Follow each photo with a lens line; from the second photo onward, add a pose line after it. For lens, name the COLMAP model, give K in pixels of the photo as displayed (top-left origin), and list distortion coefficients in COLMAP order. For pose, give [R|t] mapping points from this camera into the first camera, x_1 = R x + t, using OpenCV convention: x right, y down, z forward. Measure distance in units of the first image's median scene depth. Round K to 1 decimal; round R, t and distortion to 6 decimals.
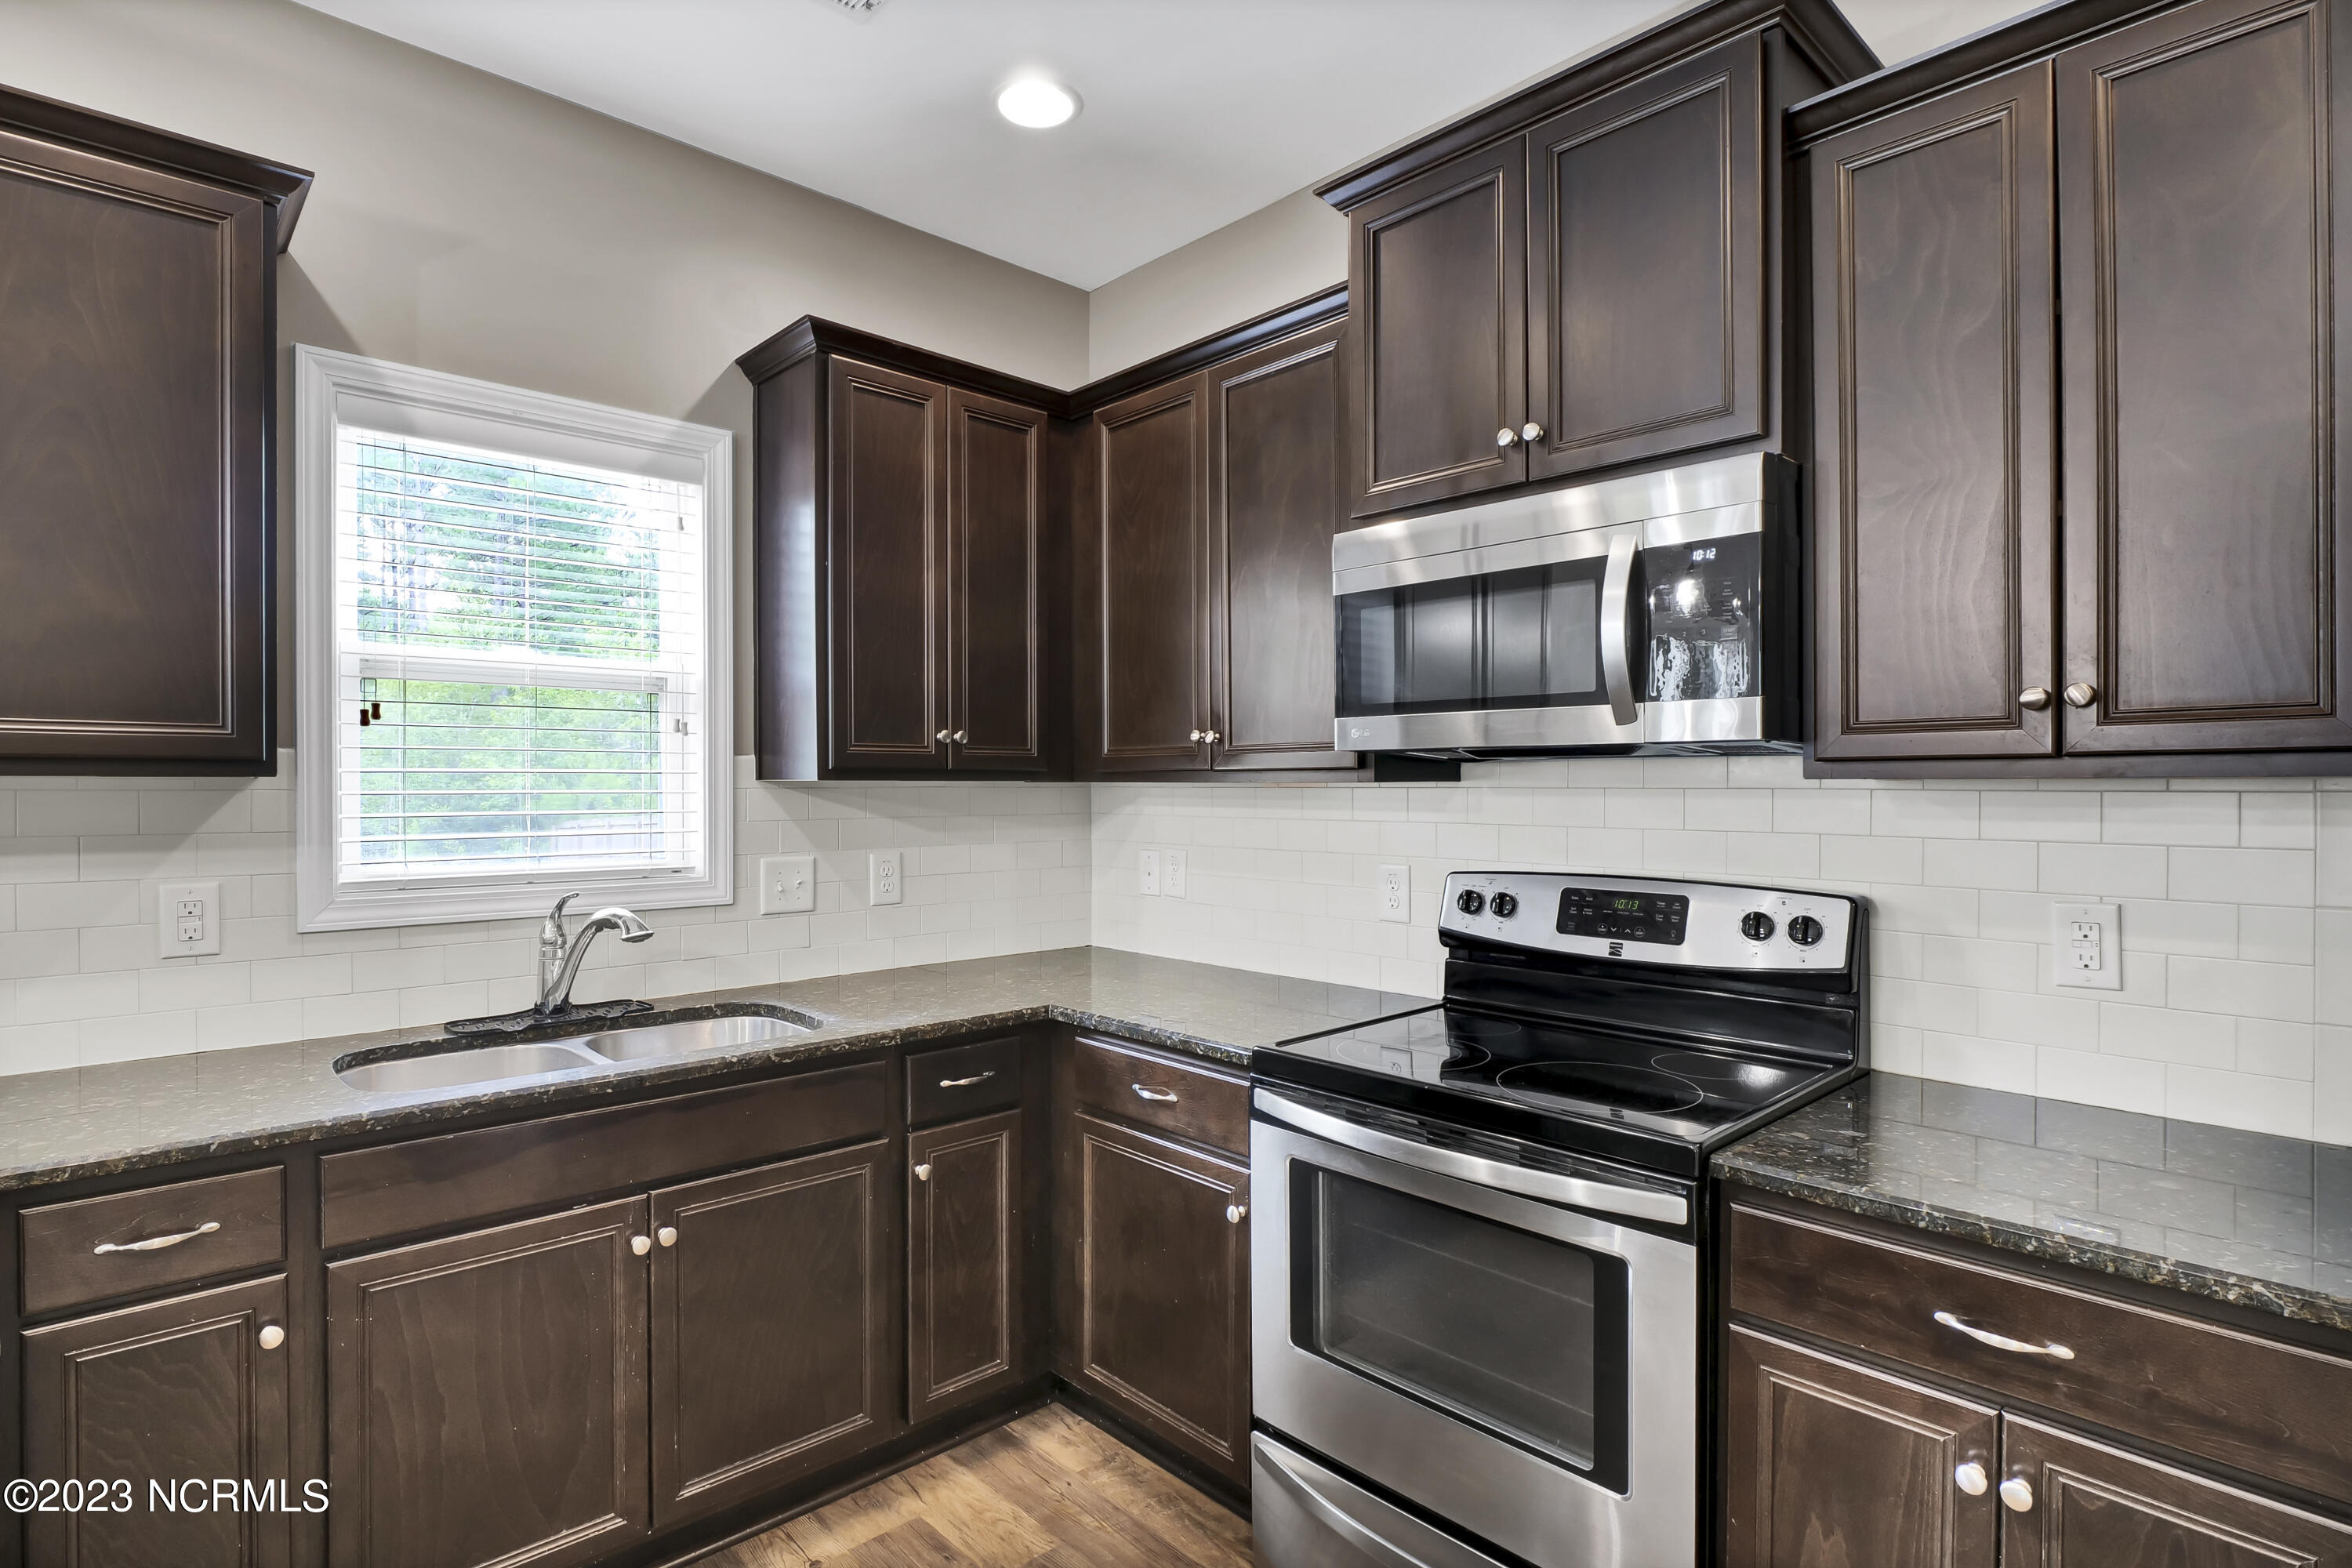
lens RADIAL K [[1181.2, 0, 1176.1], [0, 1181.2, 796.3], [0, 0, 1]] dist [-0.000086, -0.000090]
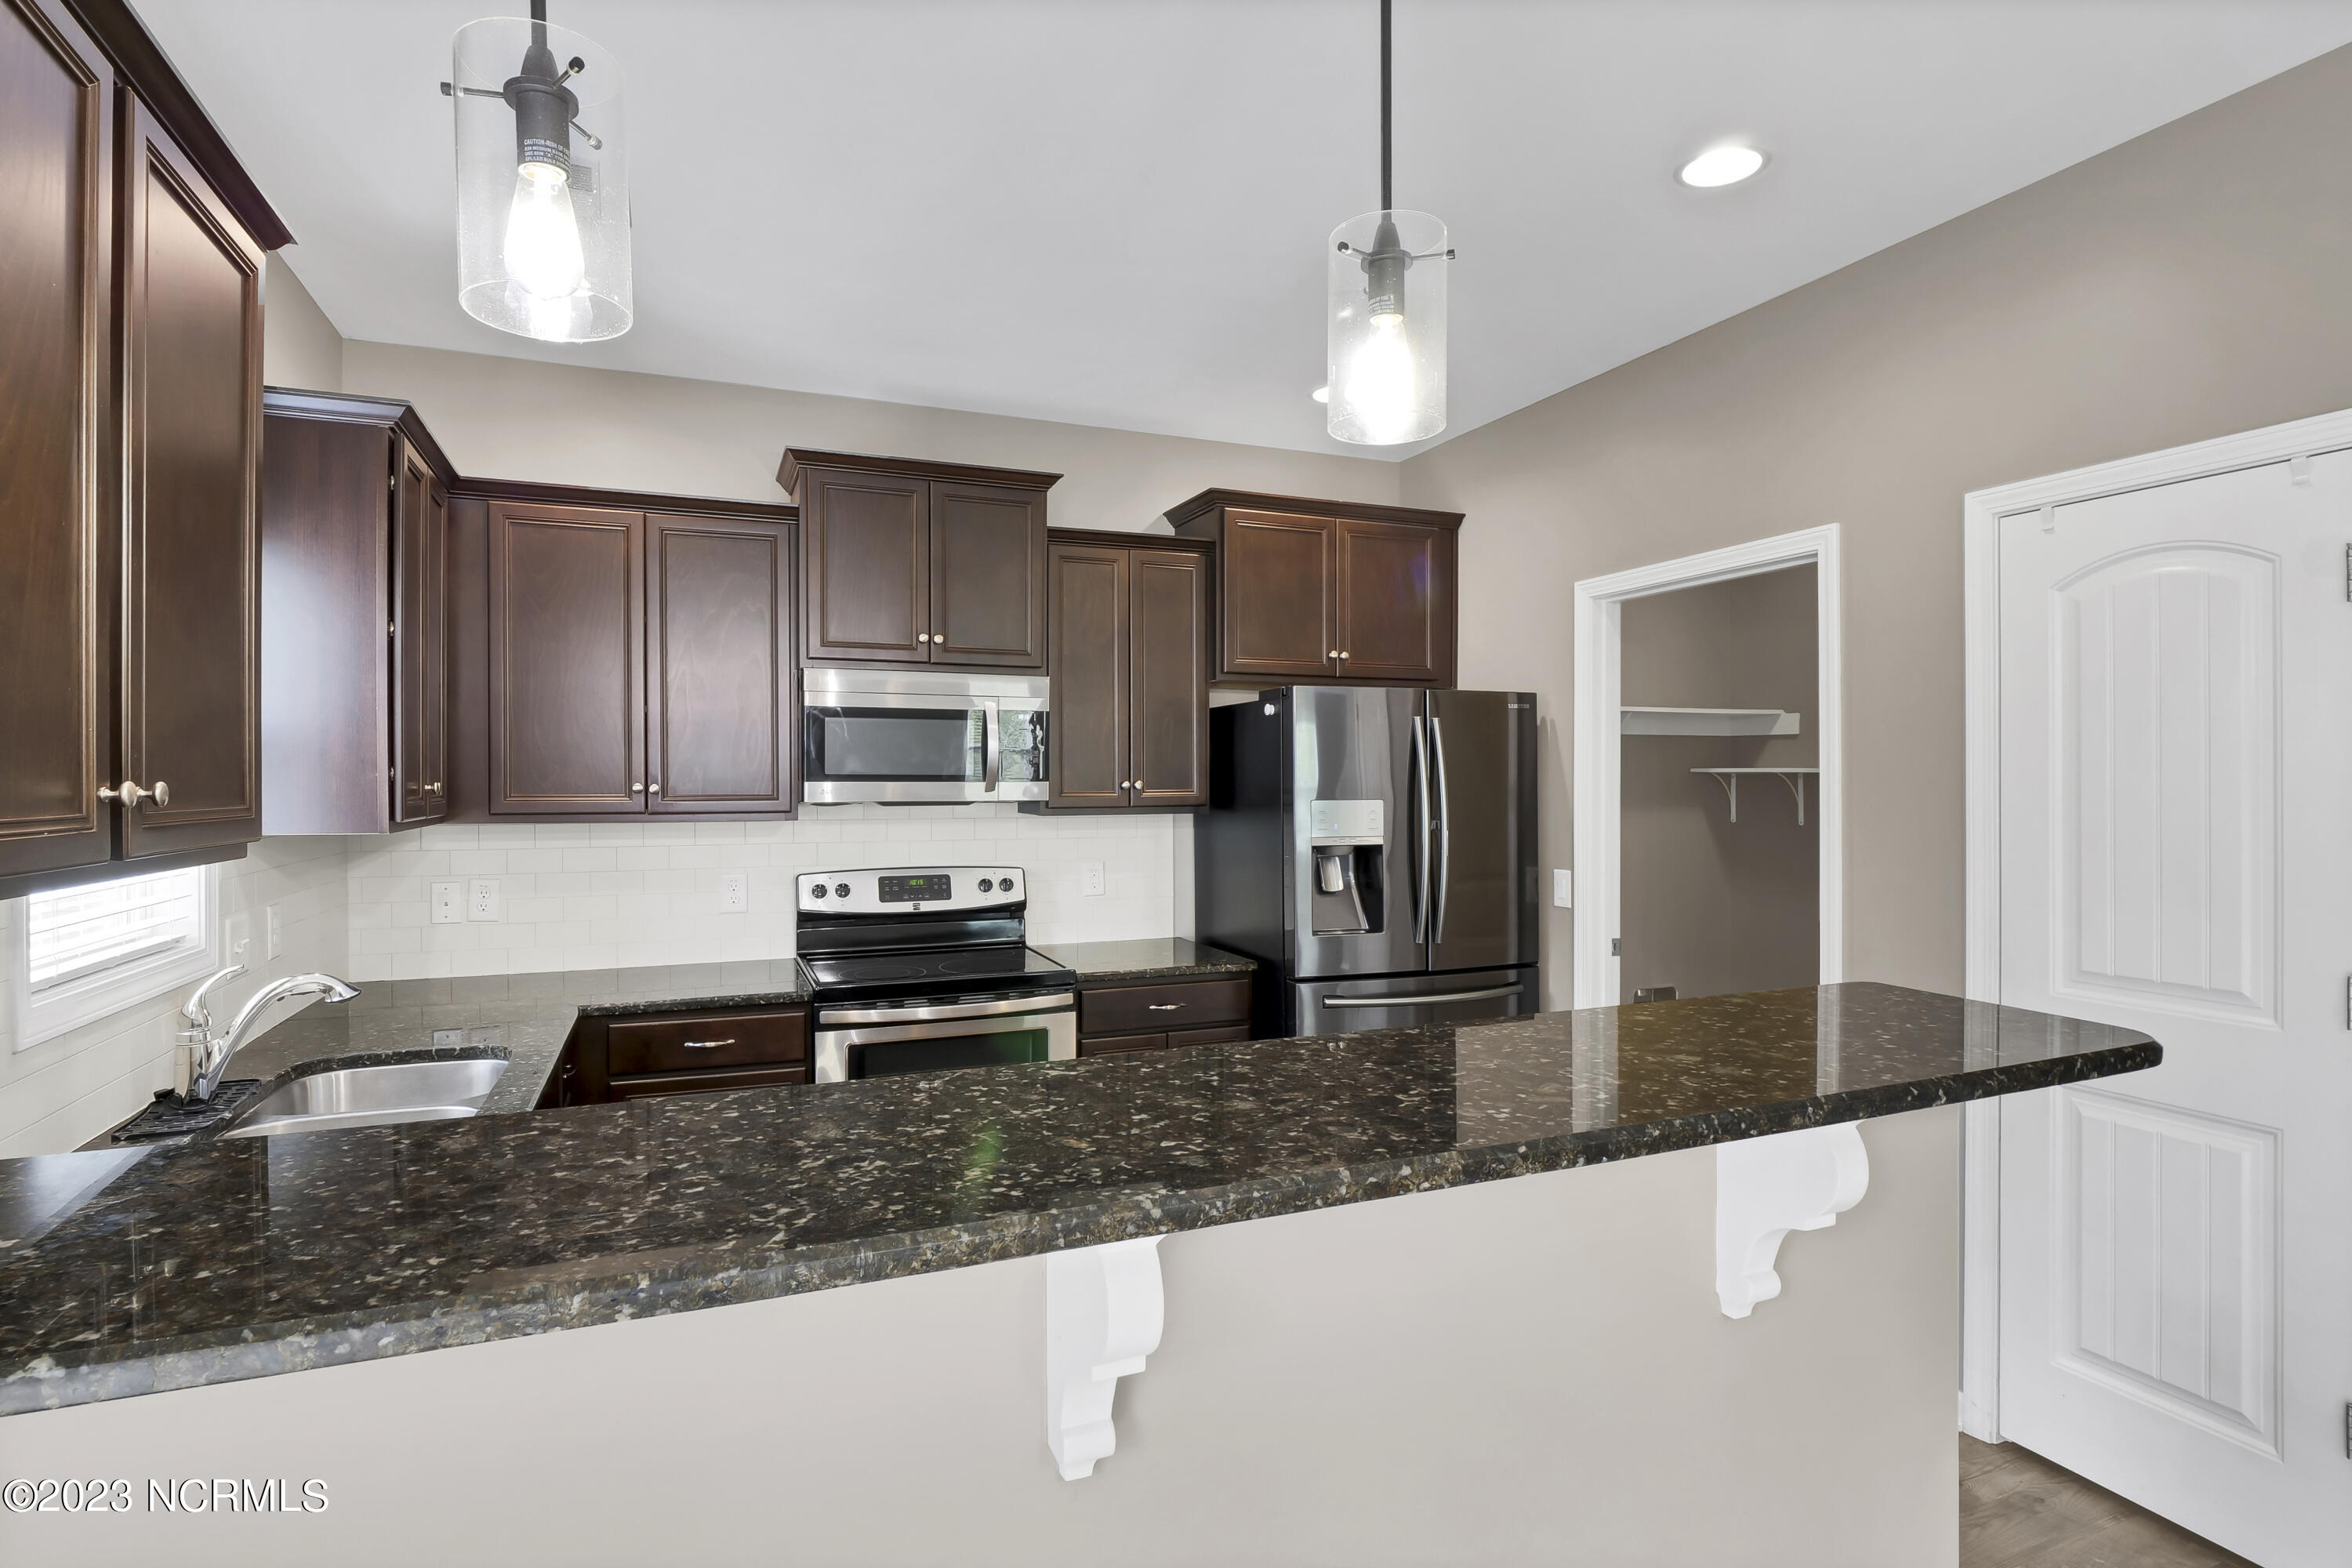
lens RADIAL K [[1181.2, 0, 1174.9], [0, 1181.2, 774.7], [0, 0, 1]] dist [-0.000086, -0.000090]
pose [[0.351495, 0.000460, 0.936190, -1.213238], [0.008206, 0.999960, -0.003573, -0.067455], [-0.936154, 0.008938, 0.351477, -0.037464]]
